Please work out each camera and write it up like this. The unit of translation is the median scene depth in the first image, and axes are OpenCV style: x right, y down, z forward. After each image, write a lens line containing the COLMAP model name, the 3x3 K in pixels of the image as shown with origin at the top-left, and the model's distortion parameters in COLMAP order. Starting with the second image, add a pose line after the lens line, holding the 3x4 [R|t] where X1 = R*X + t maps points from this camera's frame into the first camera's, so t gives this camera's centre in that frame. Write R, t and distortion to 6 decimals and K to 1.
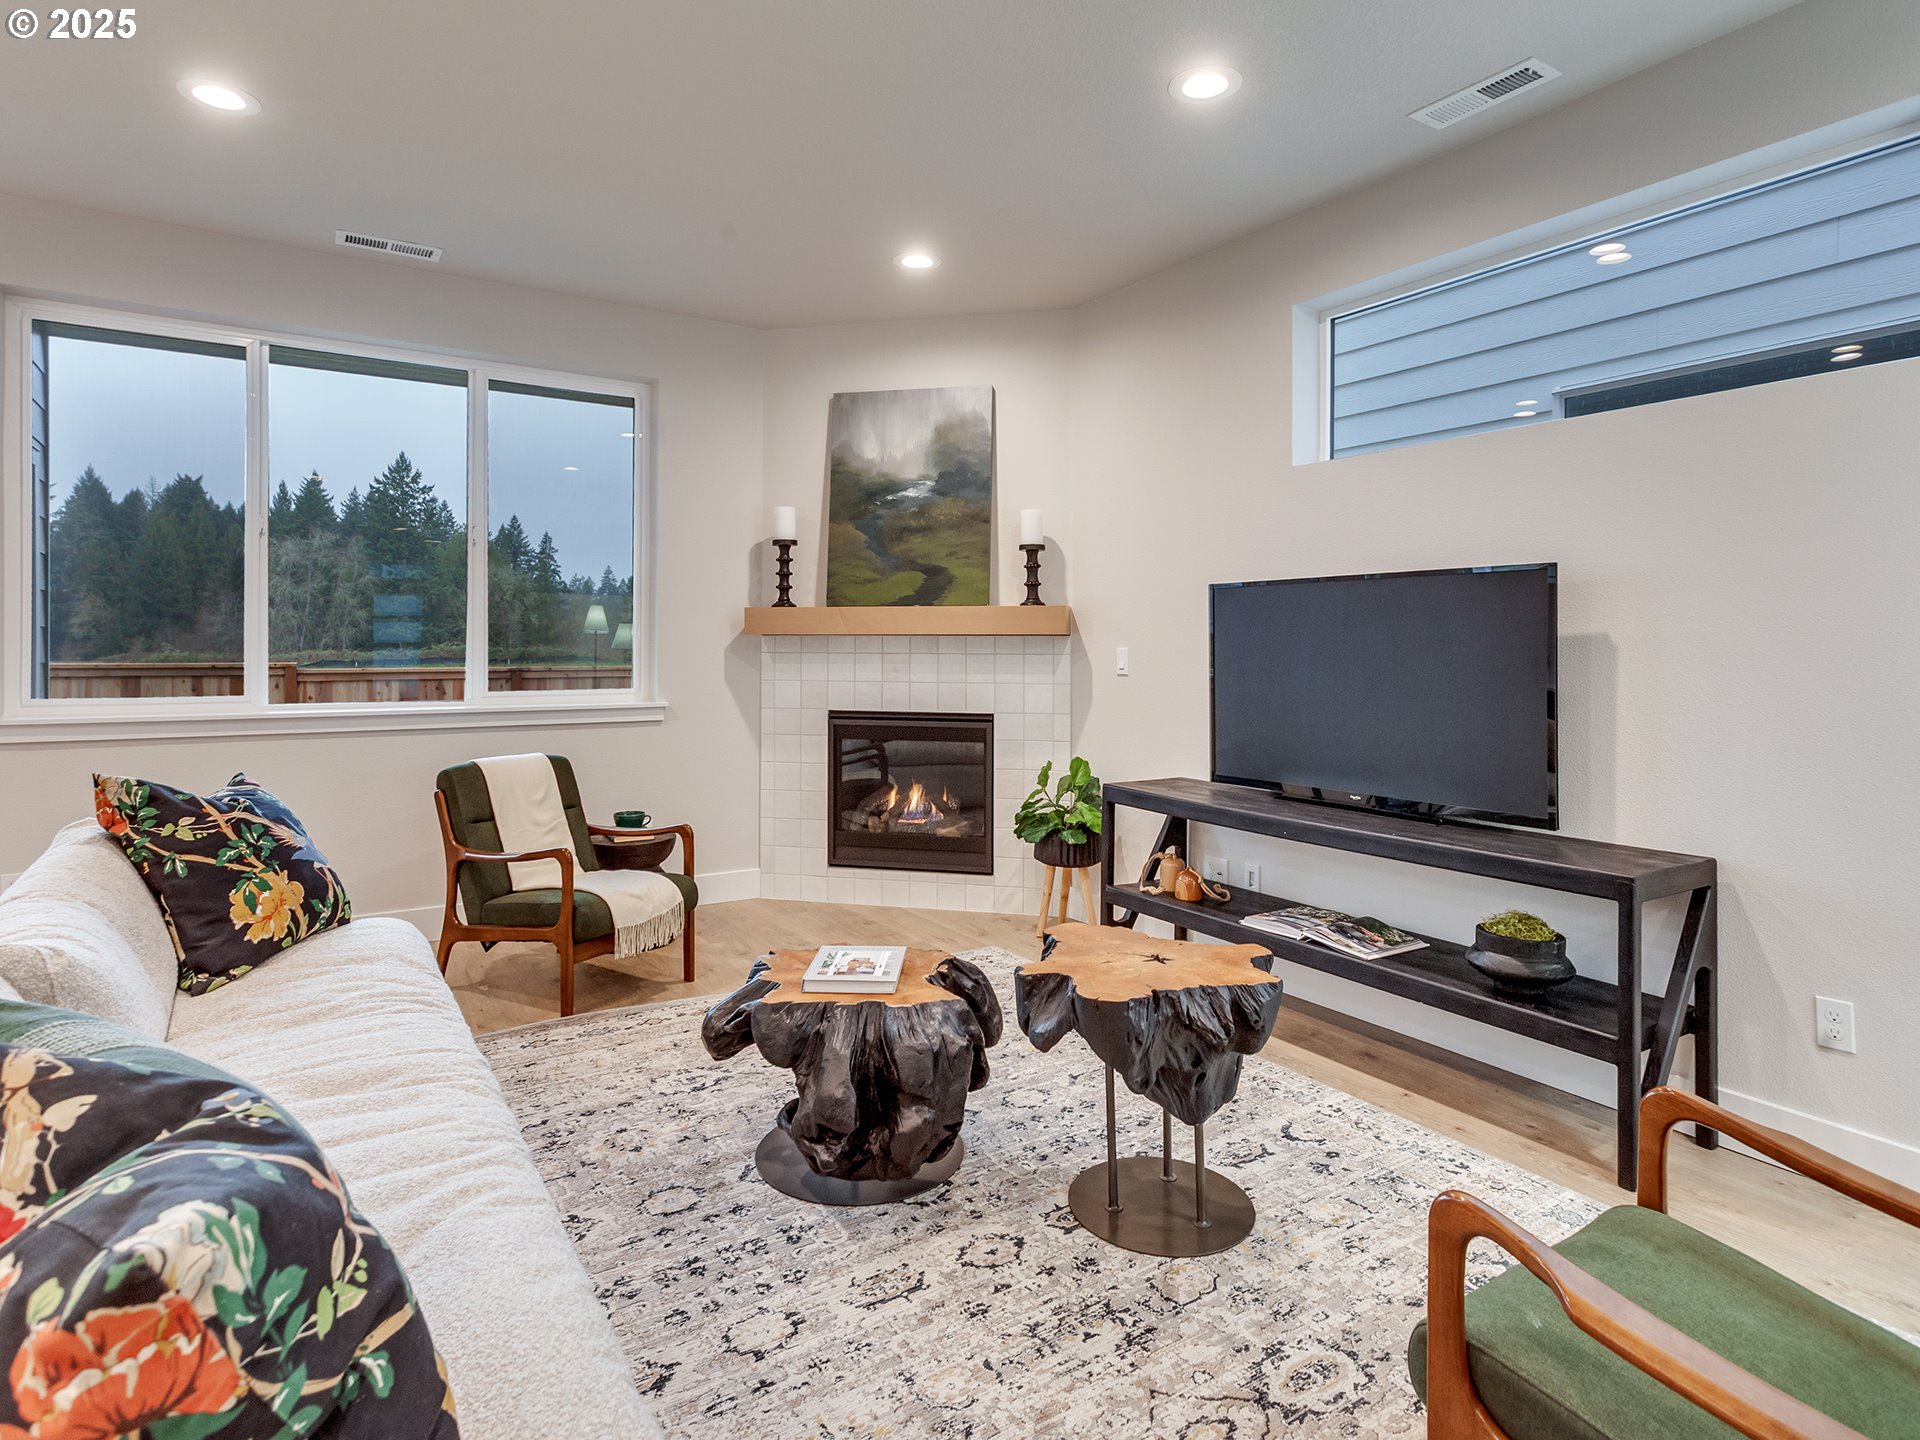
lens RADIAL K [[1042.6, 0, 950.9], [0, 1042.6, 640.2], [0, 0, 1]] dist [0.002254, 0.000620]
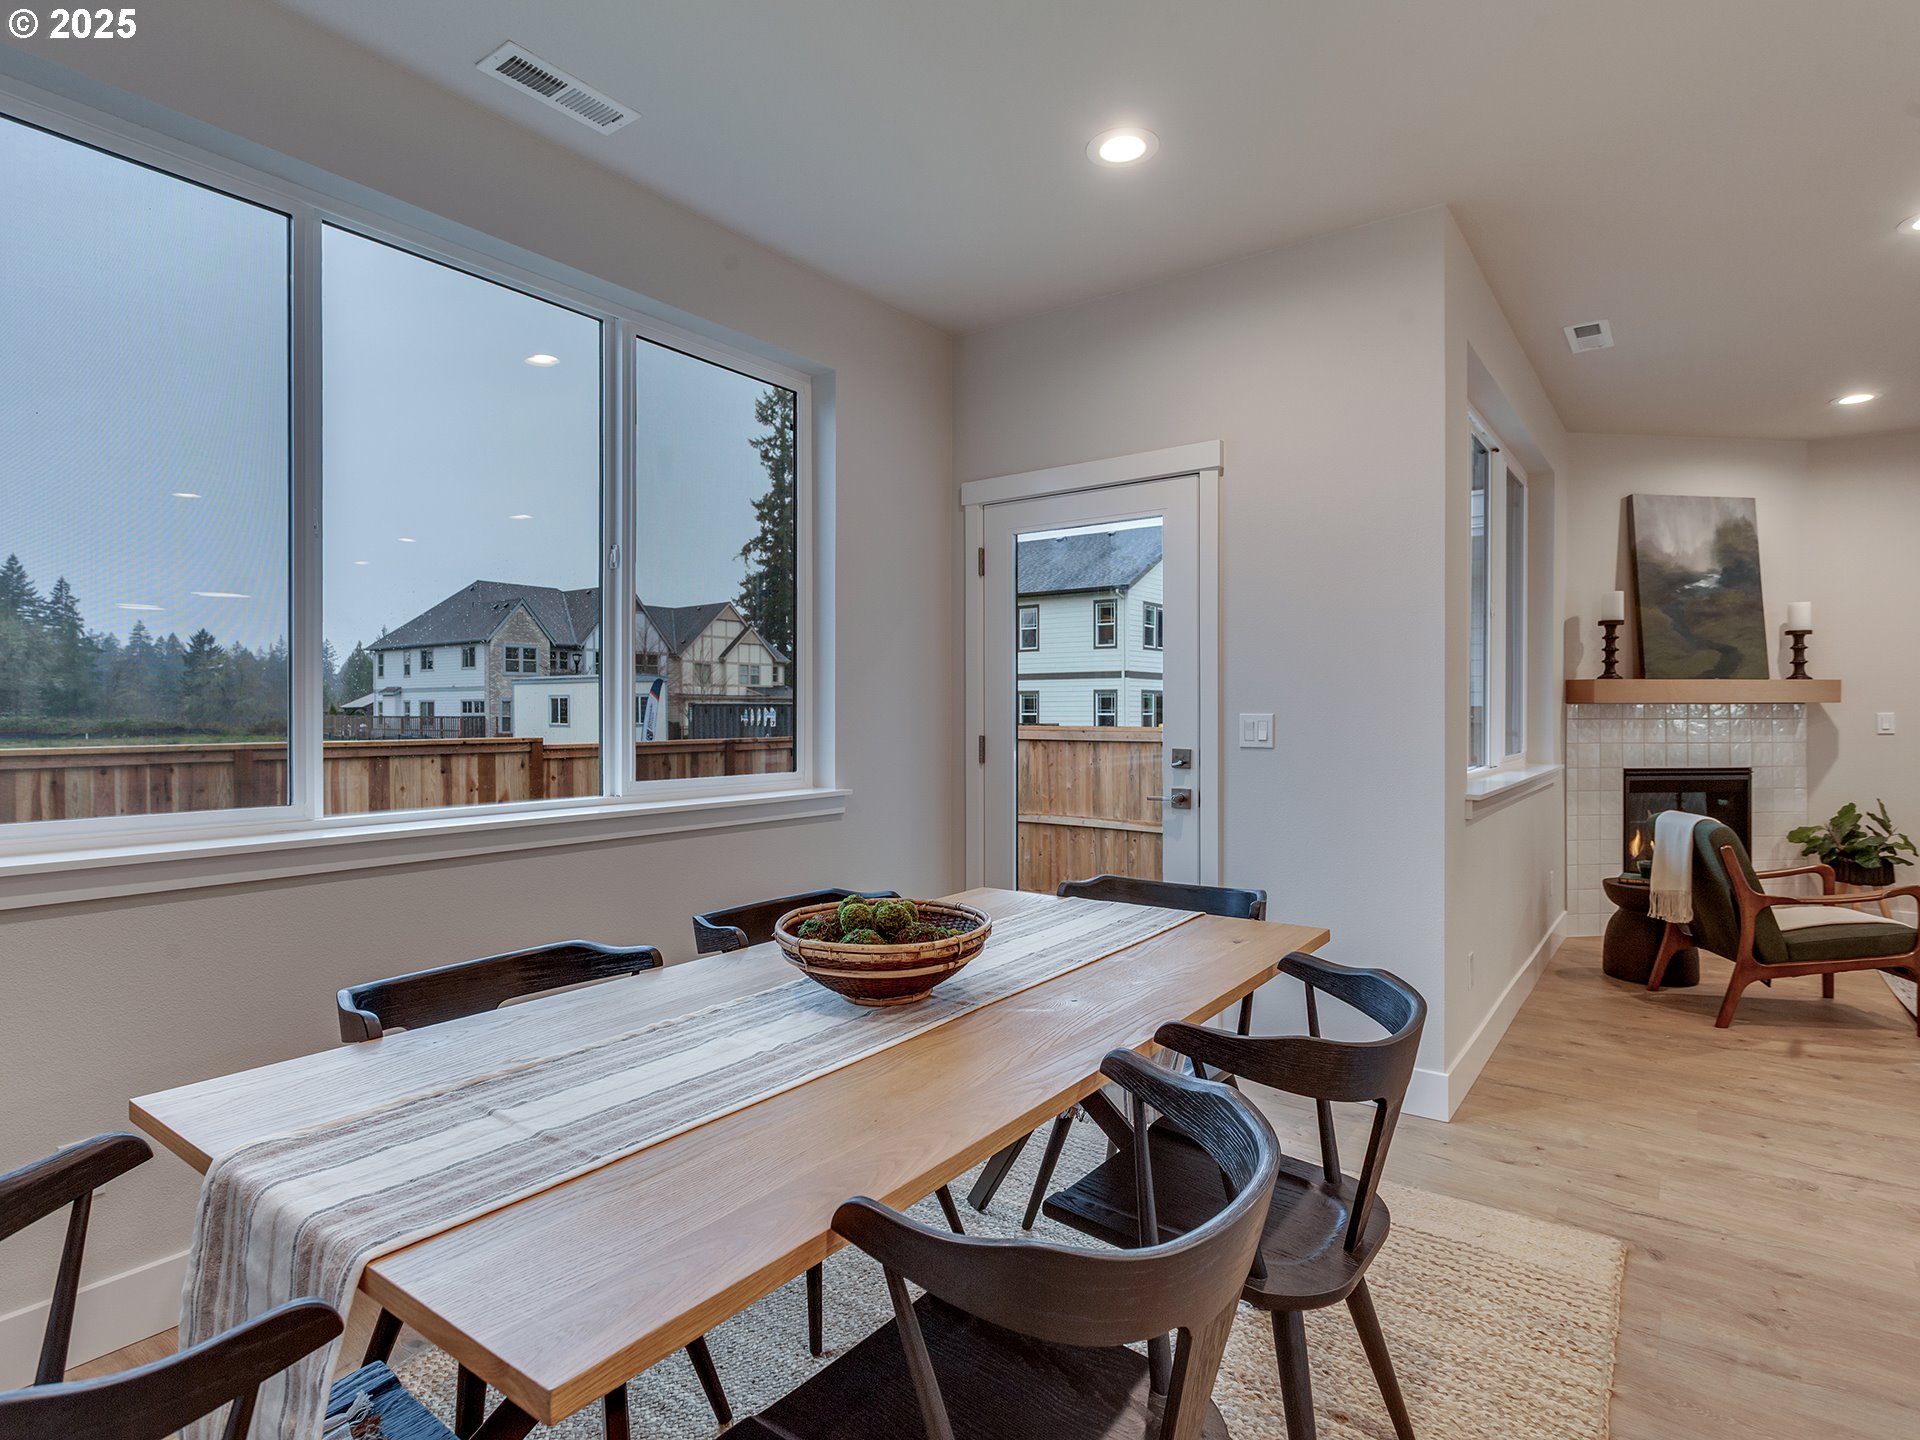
lens RADIAL K [[1021.8, 0, 953.0], [0, 1021.8, 712.0], [0, 0, 1]] dist [0.000989, 0.001320]
pose [[0.934497, -0.005821, 0.355924, -1.258469], [0.003976, 0.999975, 0.005914, -0.005448], [-0.355949, -0.004112, 0.934496, 0.215659]]
